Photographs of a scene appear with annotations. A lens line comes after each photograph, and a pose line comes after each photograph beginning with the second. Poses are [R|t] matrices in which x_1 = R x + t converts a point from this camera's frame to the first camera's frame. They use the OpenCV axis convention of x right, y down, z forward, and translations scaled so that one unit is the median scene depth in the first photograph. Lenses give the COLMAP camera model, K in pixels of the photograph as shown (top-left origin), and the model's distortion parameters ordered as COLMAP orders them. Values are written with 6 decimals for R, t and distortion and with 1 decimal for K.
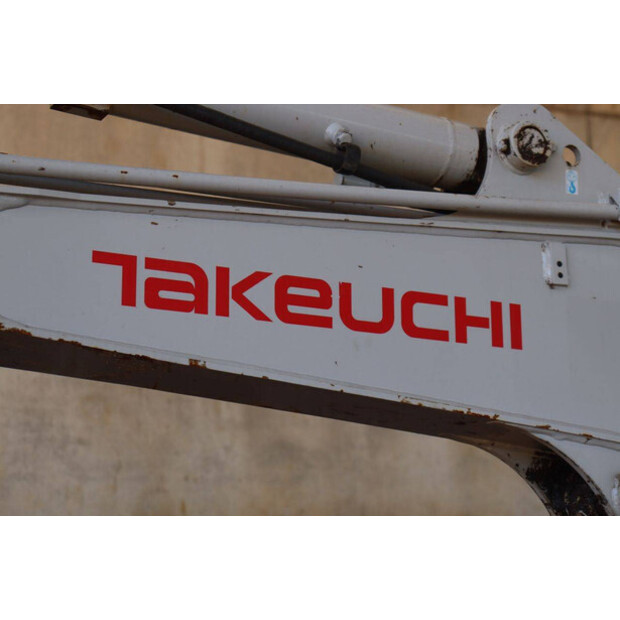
lens RADIAL K [[1464.5, 0, 310.0], [0, 1464.5, 310.0], [0, 0, 1]] dist [0.649980, 0.014664]
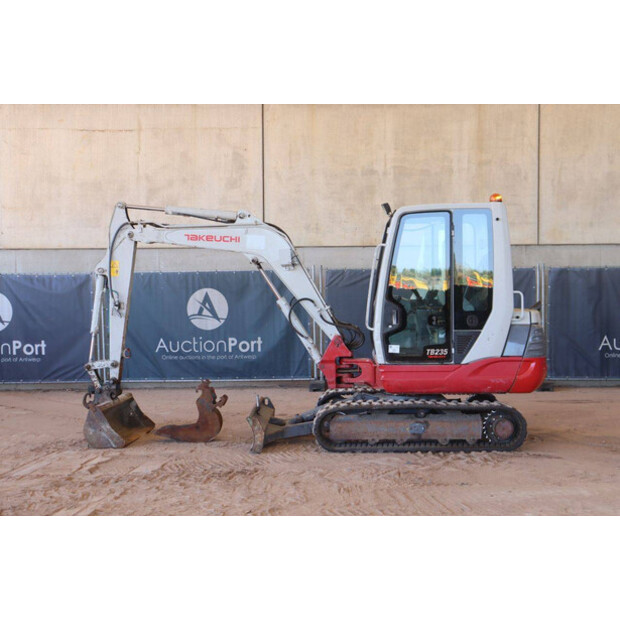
lens RADIAL K [[832.0, 0, 315.2], [0, 832.0, 310.2], [0, 0, 1]] dist [0.046947, 0.038806]
pose [[0.867690, 0.052707, -0.494303, 2.914123], [0.077044, 0.968090, 0.238467, -0.701924], [0.491099, -0.244998, 0.835941, -2.821648]]
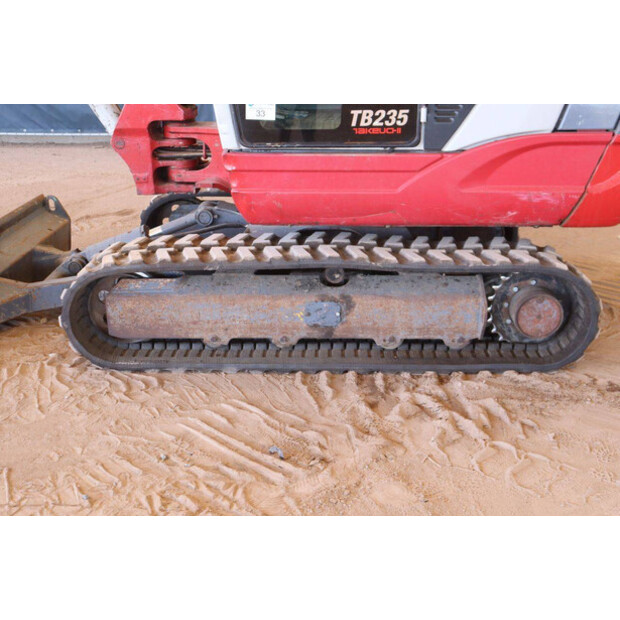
lens RADIAL K [[744.2, 0, 311.4], [0, 744.2, 310.2], [0, 0, 1]] dist [0.000108, 0.018584]
pose [[0.865664, 0.224404, -0.447514, 1.927564], [0.074604, 0.826104, 0.558558, 0.099952], [0.495036, -0.516909, 0.698387, -0.158168]]
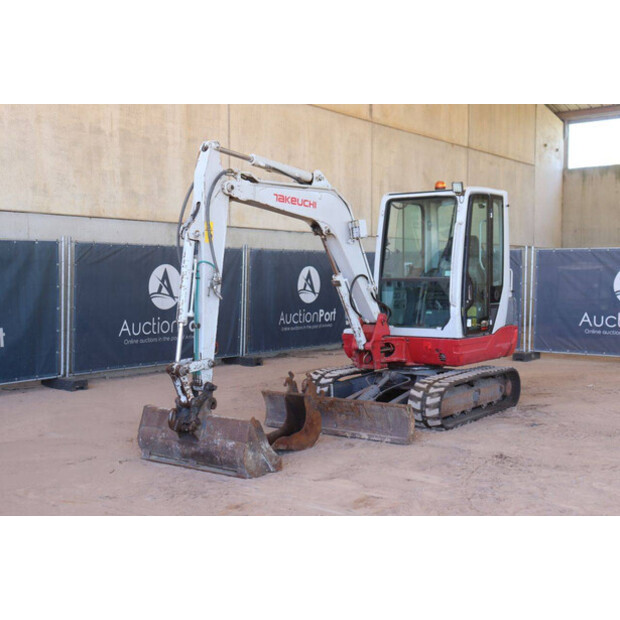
lens RADIAL K [[805.7, 0, 303.9], [0, 805.7, 310.5], [0, 0, 1]] dist [0.018100, 0.099738]
pose [[0.903868, 0.028533, 0.426860, -1.573384], [-0.137297, 0.964342, 0.226262, -0.375720], [-0.405183, -0.263118, 0.875555, -2.504727]]
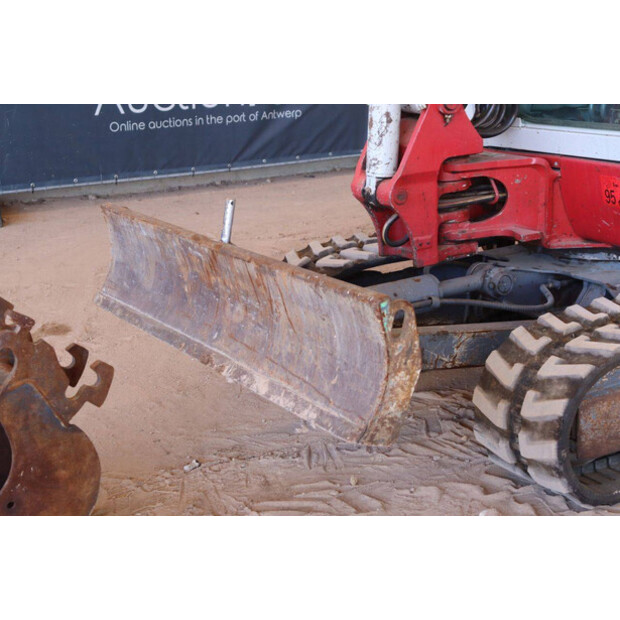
lens RADIAL K [[1074.5, 0, 310.0], [0, 1074.5, 310.0], [0, 0, 1]] dist [0.188695, 0.050280]
pose [[0.998340, 0.002477, 0.057541, 0.363555], [-0.029850, 0.876666, 0.480173, 0.052474], [-0.049255, -0.481093, 0.875285, -0.565750]]
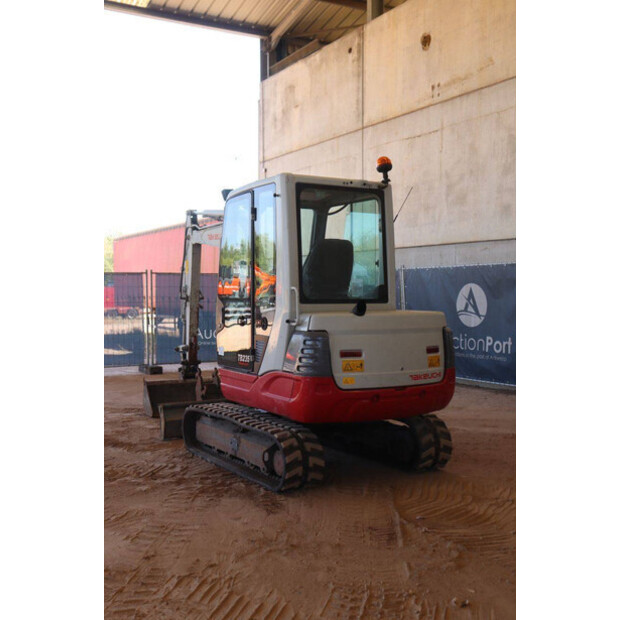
lens RADIAL K [[744.2, 0, 311.4], [0, 744.2, 310.2], [0, 0, 1]] dist [0.000108, 0.018584]
pose [[0.042817, 0.073376, -0.996385, 4.632972], [0.224859, 0.971005, 0.081169, 0.189910], [0.973450, -0.227521, 0.025076, 1.343789]]
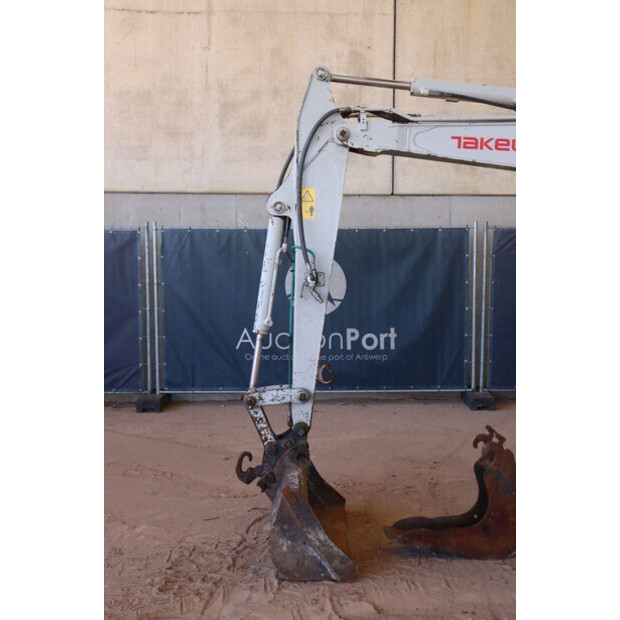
lens RADIAL K [[832.0, 0, 315.2], [0, 832.0, 310.2], [0, 0, 1]] dist [0.046947, 0.038806]
pose [[0.902912, 0.074288, -0.423358, 0.557914], [0.048336, 0.961155, 0.271744, -0.226040], [0.427100, -0.265824, 0.864247, -1.425851]]
